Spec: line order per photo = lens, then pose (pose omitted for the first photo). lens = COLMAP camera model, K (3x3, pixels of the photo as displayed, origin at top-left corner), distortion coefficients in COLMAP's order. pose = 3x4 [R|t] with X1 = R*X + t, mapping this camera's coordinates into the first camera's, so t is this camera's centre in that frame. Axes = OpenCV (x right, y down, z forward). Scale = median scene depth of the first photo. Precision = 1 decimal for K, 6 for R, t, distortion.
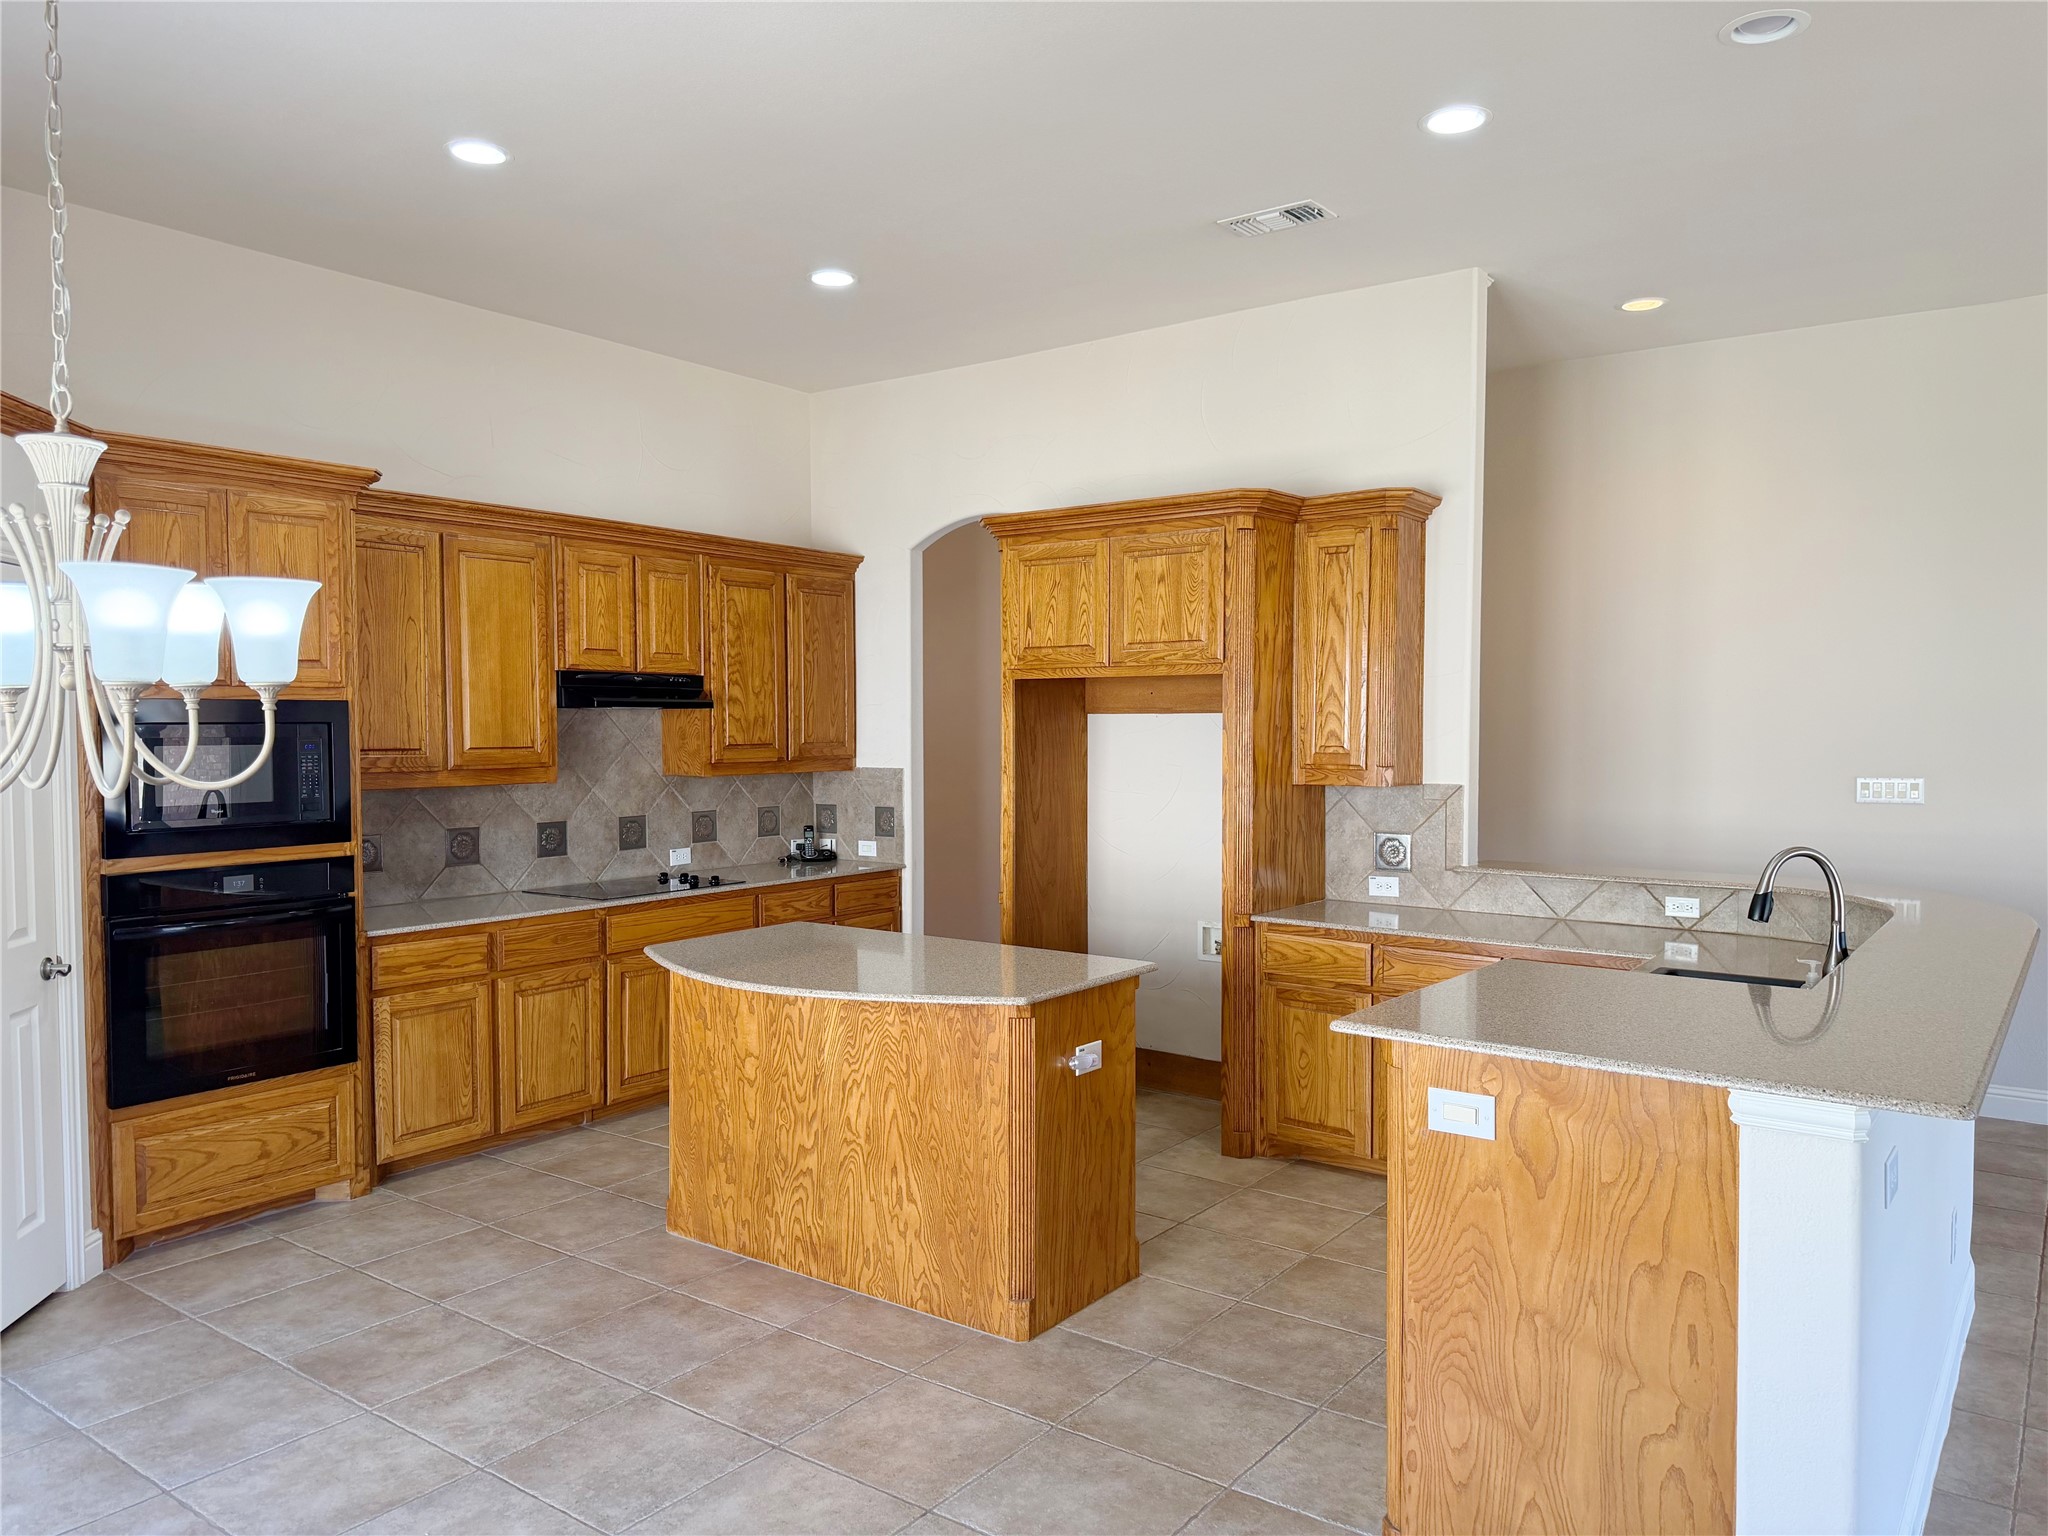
lens RADIAL K [[1434.9, 0, 1029.0], [0, 1434.9, 780.6], [0, 0, 1]] dist [0.061671, -0.078986]
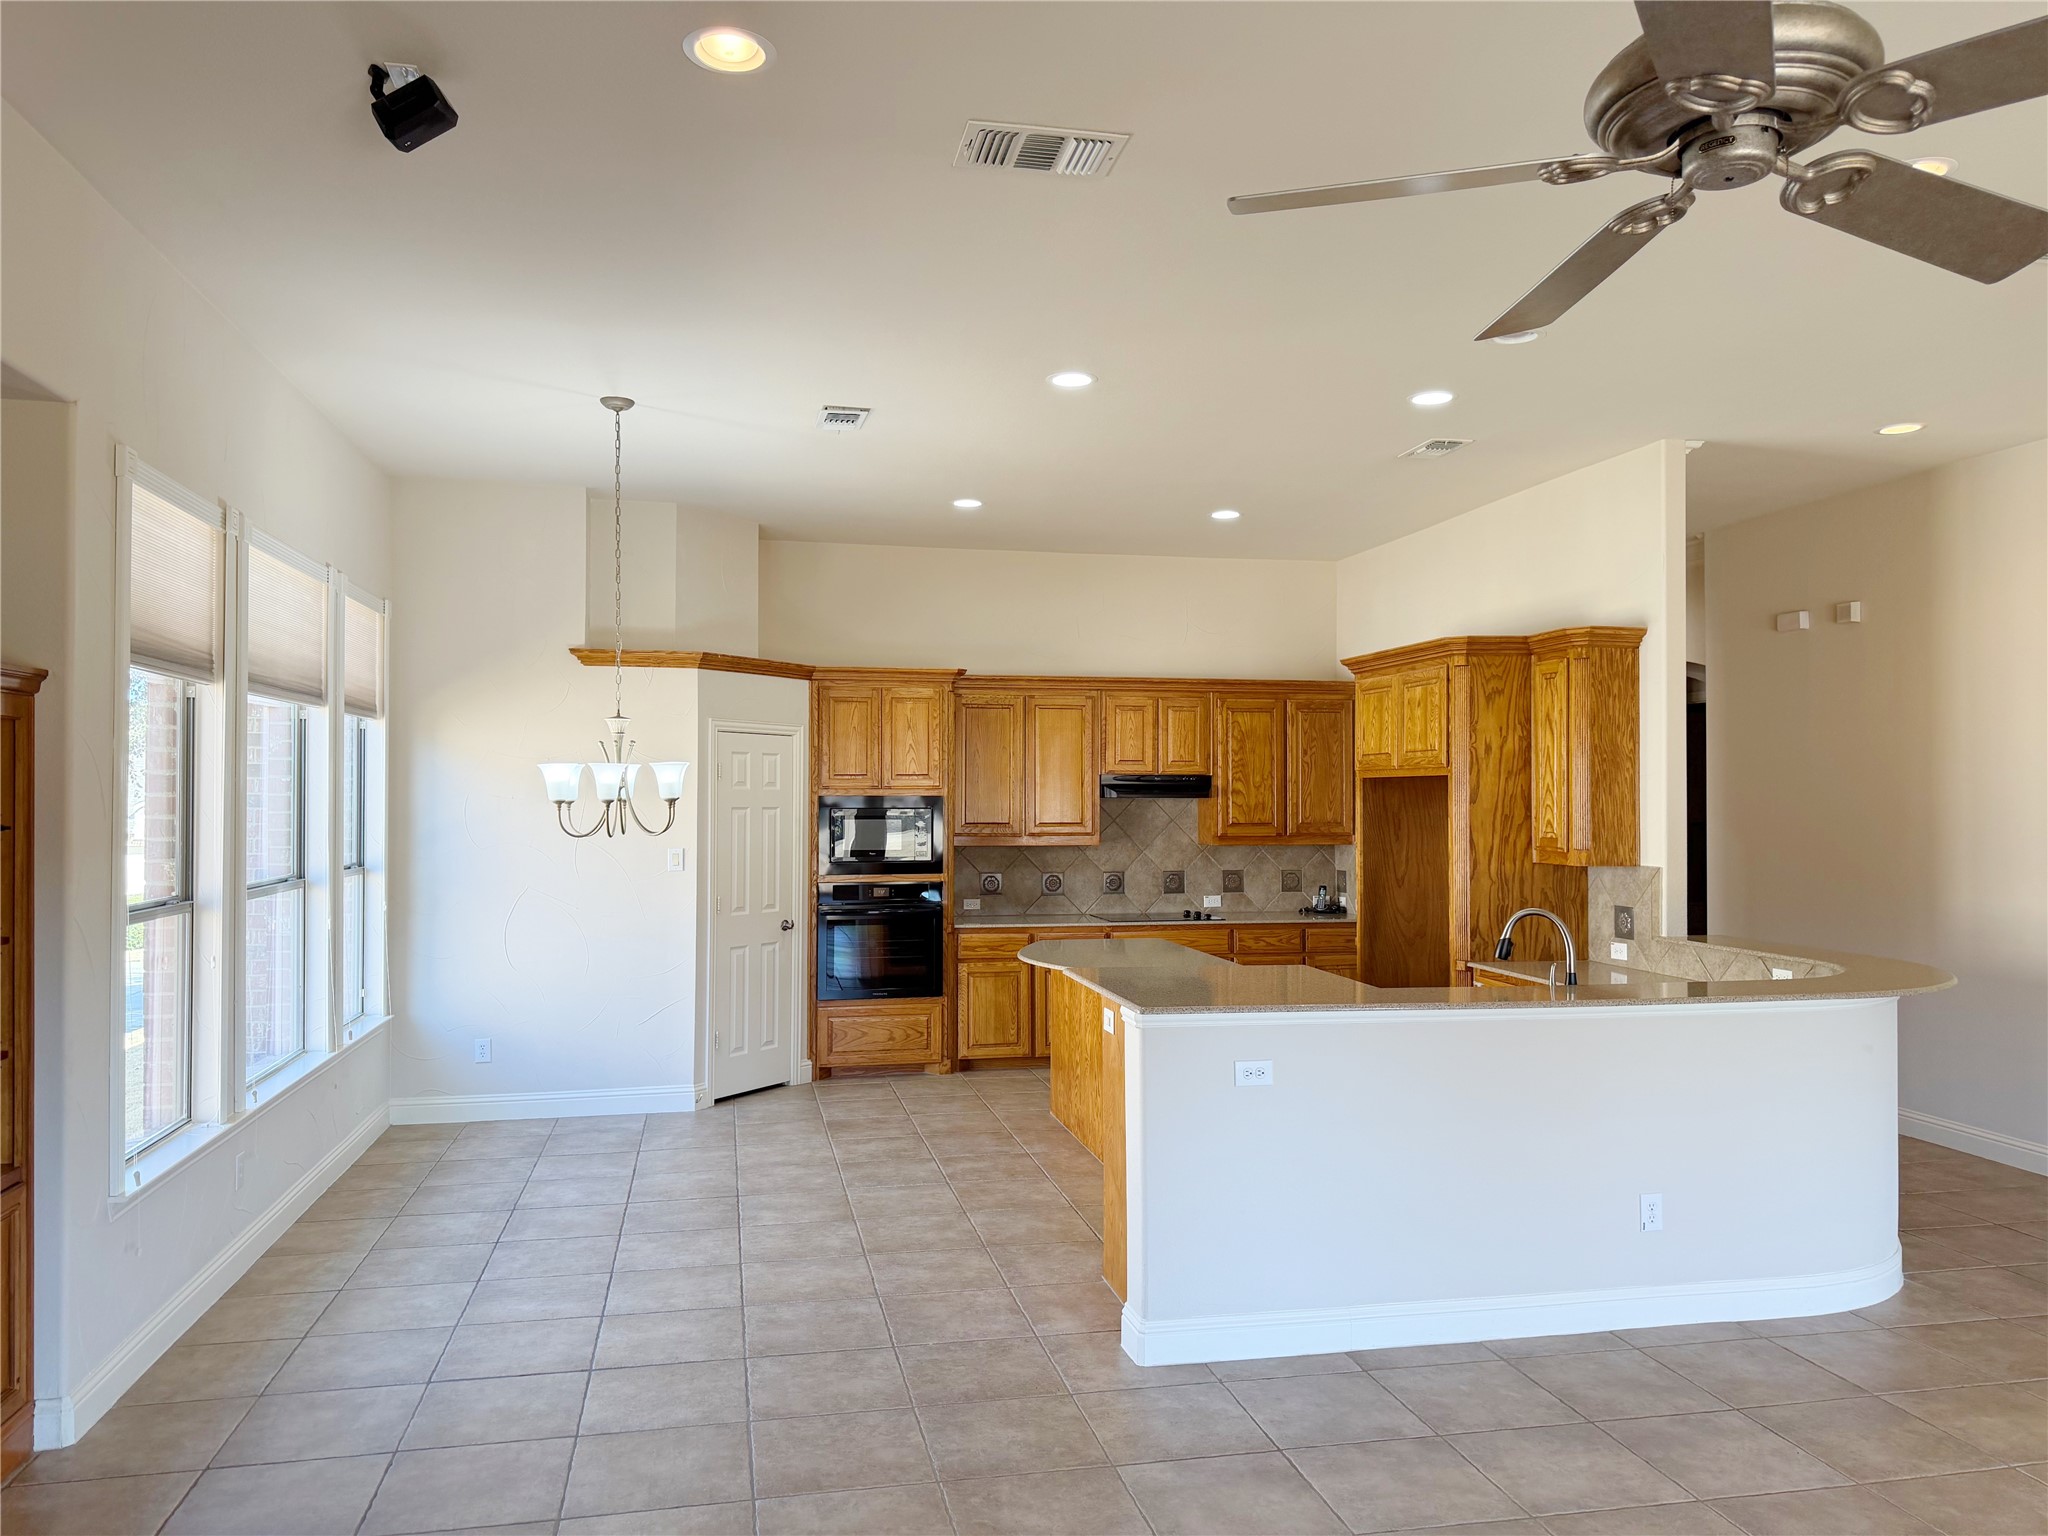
lens RADIAL K [[1434.9, 0, 1022.3], [0, 1434.9, 777.0], [0, 0, 1]] dist [0.061671, -0.078986]
pose [[0.745694, -0.006738, -0.666255, 0.795816], [-0.029803, 0.998611, -0.043456, -0.003610], [0.665622, 0.052261, 0.744457, -0.270539]]
